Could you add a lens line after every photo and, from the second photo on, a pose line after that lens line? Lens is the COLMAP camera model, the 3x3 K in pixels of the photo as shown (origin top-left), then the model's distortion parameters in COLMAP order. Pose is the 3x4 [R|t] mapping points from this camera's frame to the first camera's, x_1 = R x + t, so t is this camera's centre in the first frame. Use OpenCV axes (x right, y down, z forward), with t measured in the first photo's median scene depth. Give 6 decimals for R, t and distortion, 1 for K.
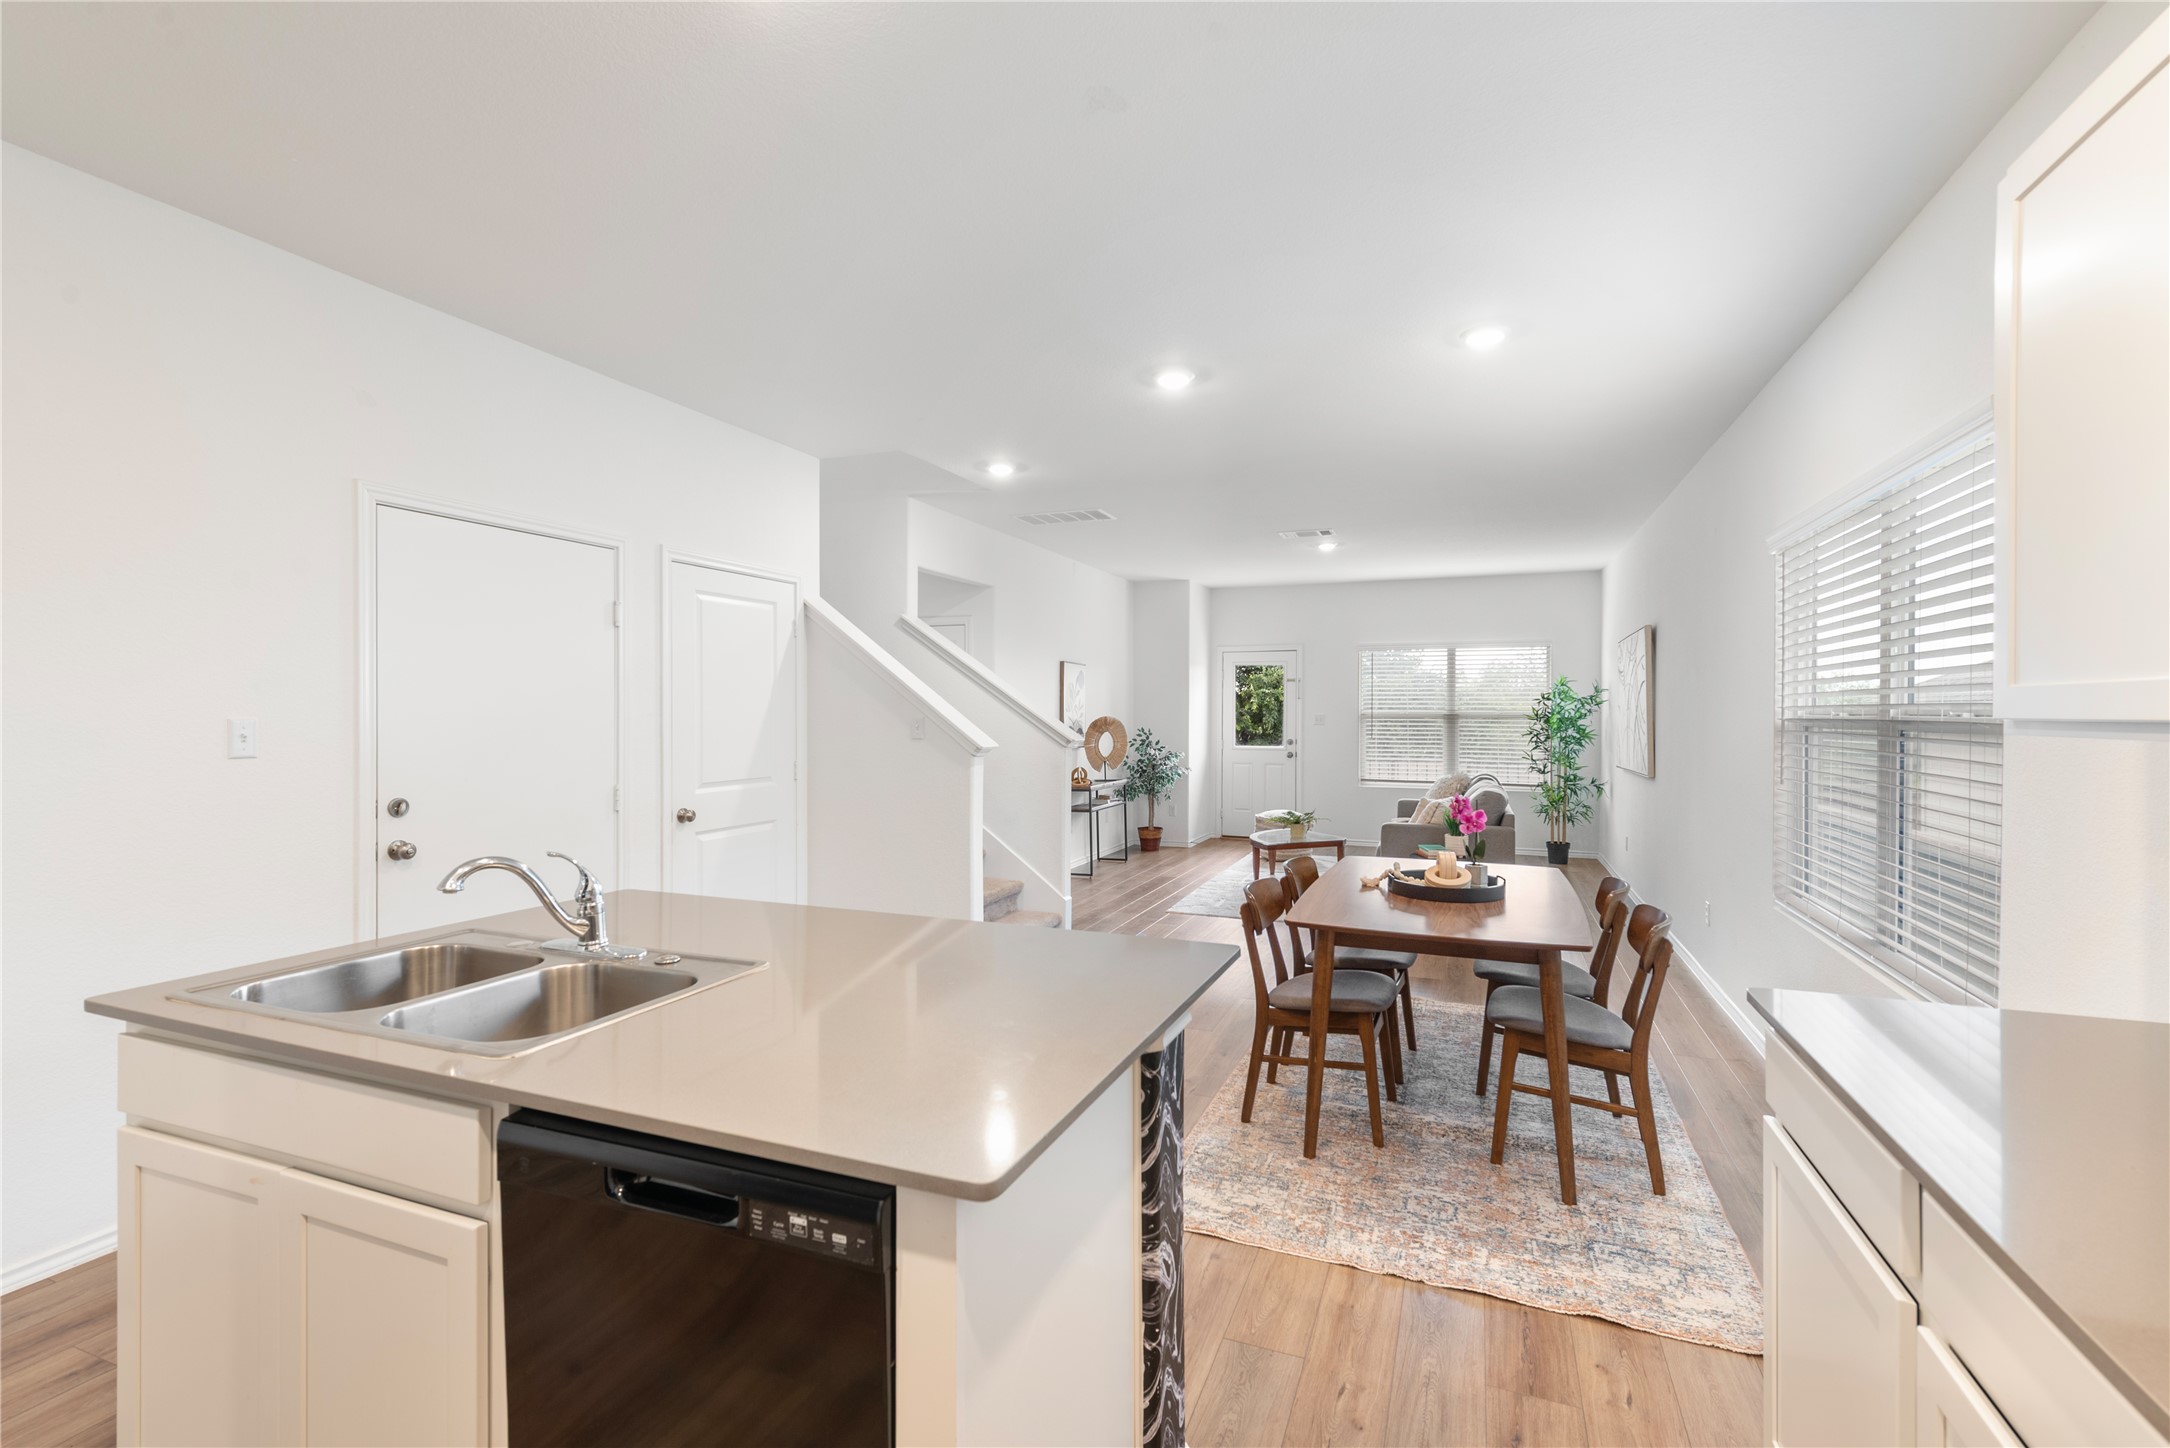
lens RADIAL K [[963.4, 0, 1094.5], [0, 963.4, 721.4], [0, 0, 1]] dist [0.001711, 0.000250]
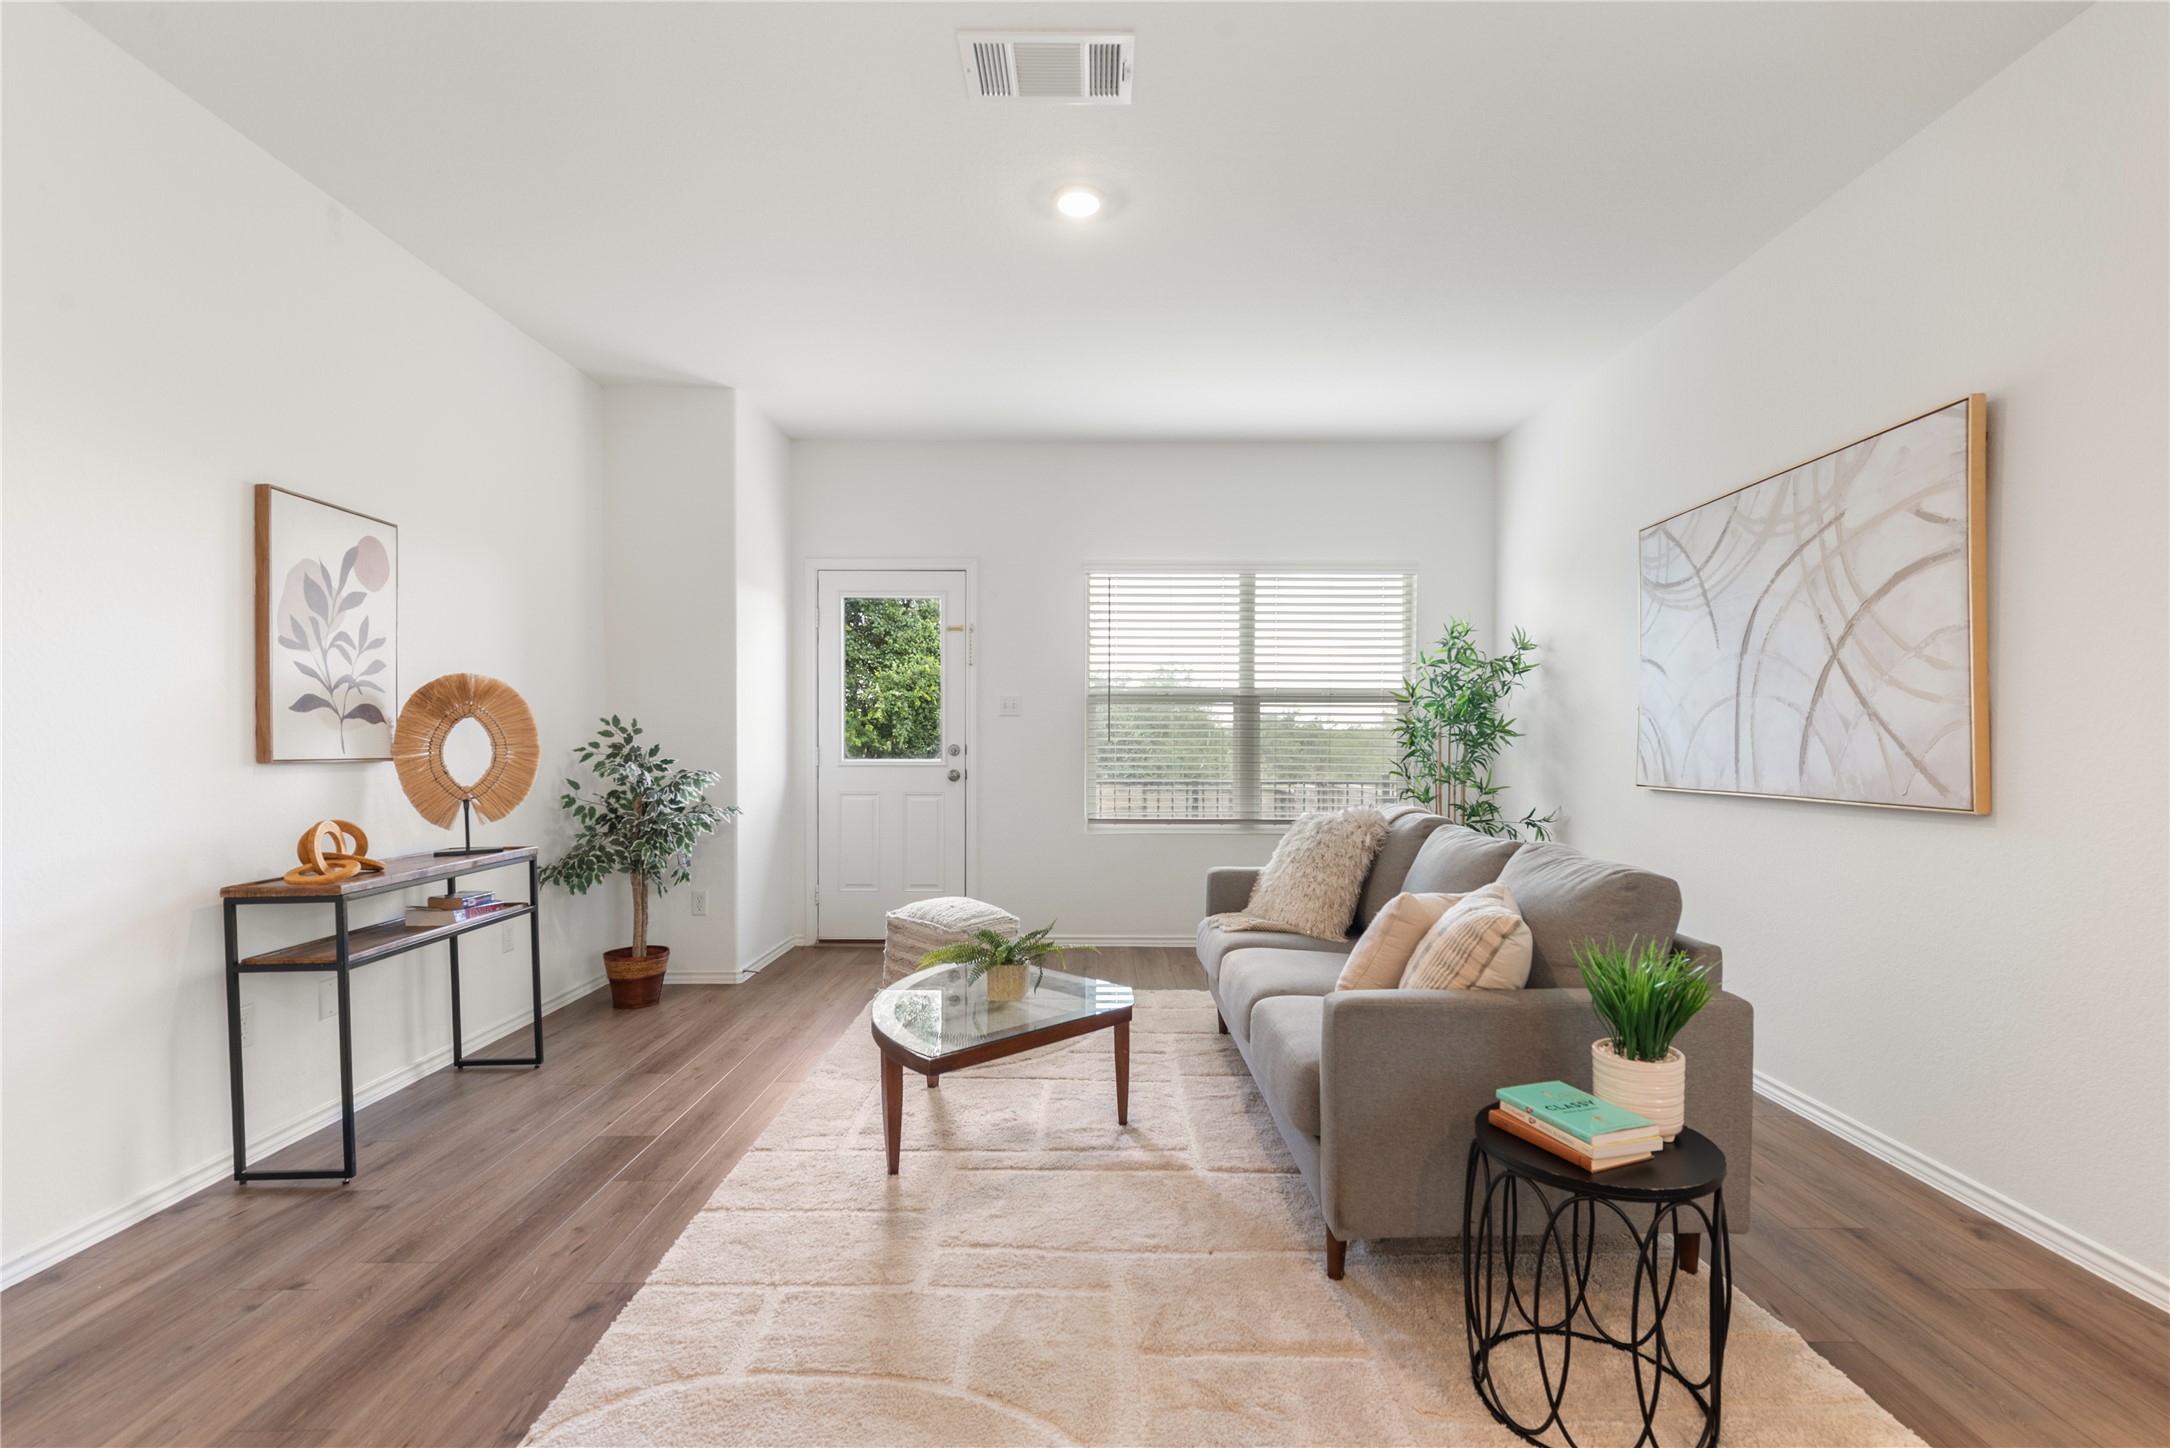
lens RADIAL K [[1009.4, 0, 1112.8], [0, 1009.4, 756.2], [0, 0, 1]] dist [0.003034, 0.000100]
pose [[0.924497, -0.008473, 0.381095, 0.090045], [0.004164, 0.999918, 0.012130, 0.021387], [-0.381166, -0.009628, 0.924456, 0.552643]]
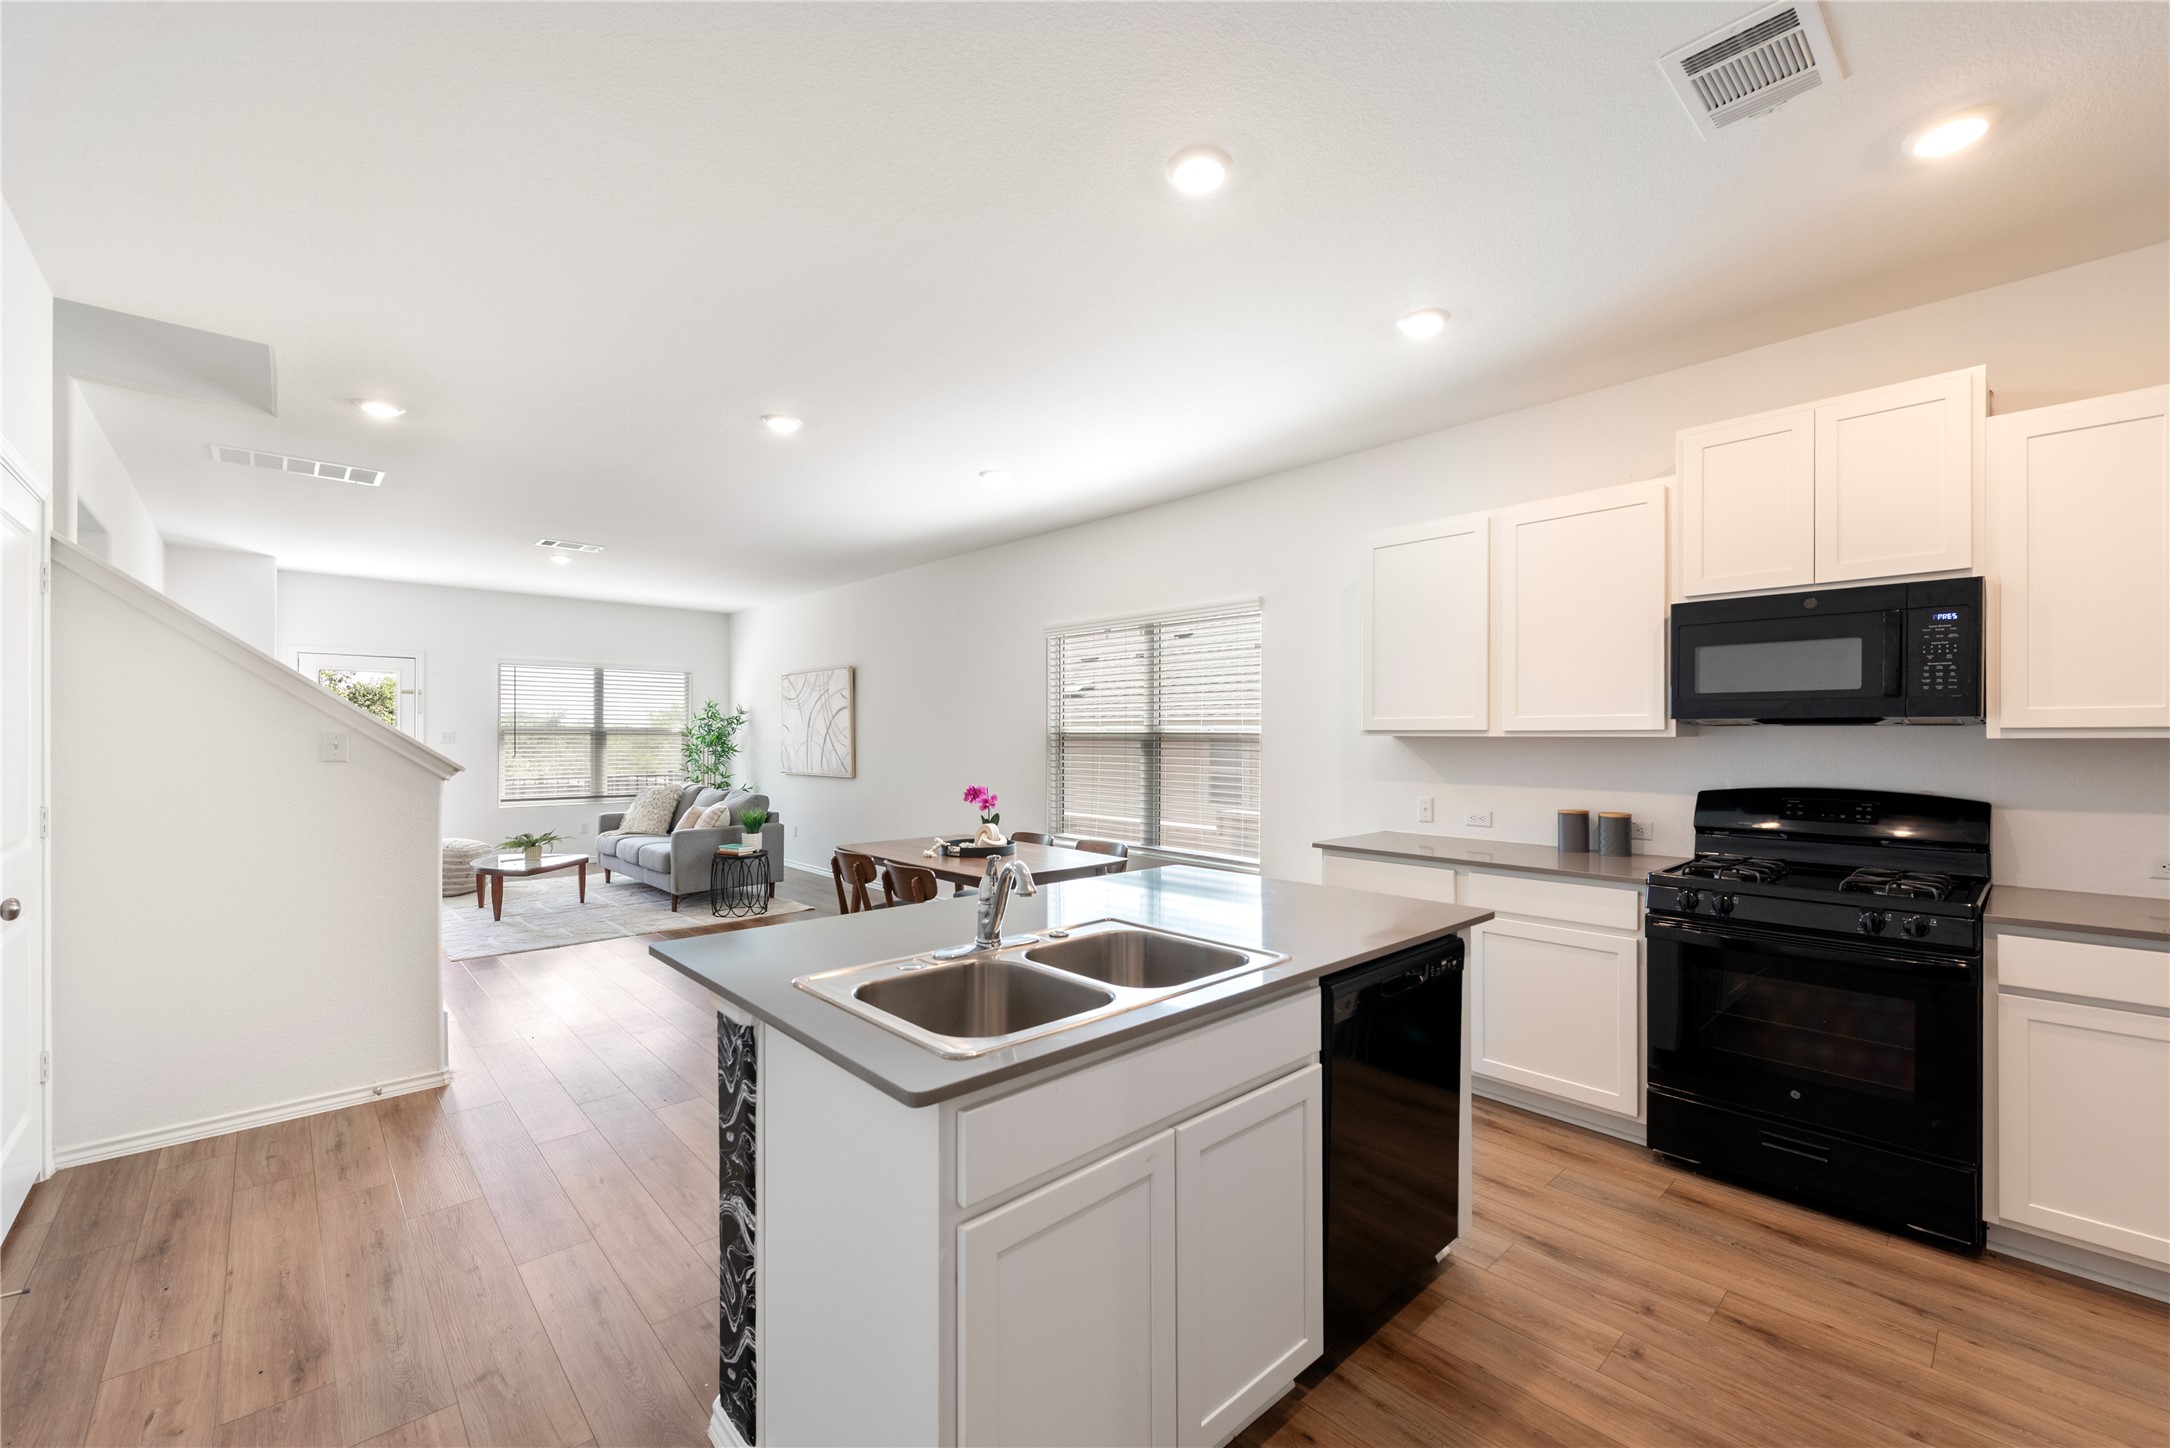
lens RADIAL K [[886.8, 0, 1090.6], [0, 886.8, 733.9], [0, 0, 1]] dist [-0.000283, -0.005593]
pose [[0.437622, -0.001409, 0.899158, -0.295773], [0.007884, 0.999966, -0.002271, 0.001292], [-0.899124, 0.008083, 0.437619, 0.101536]]
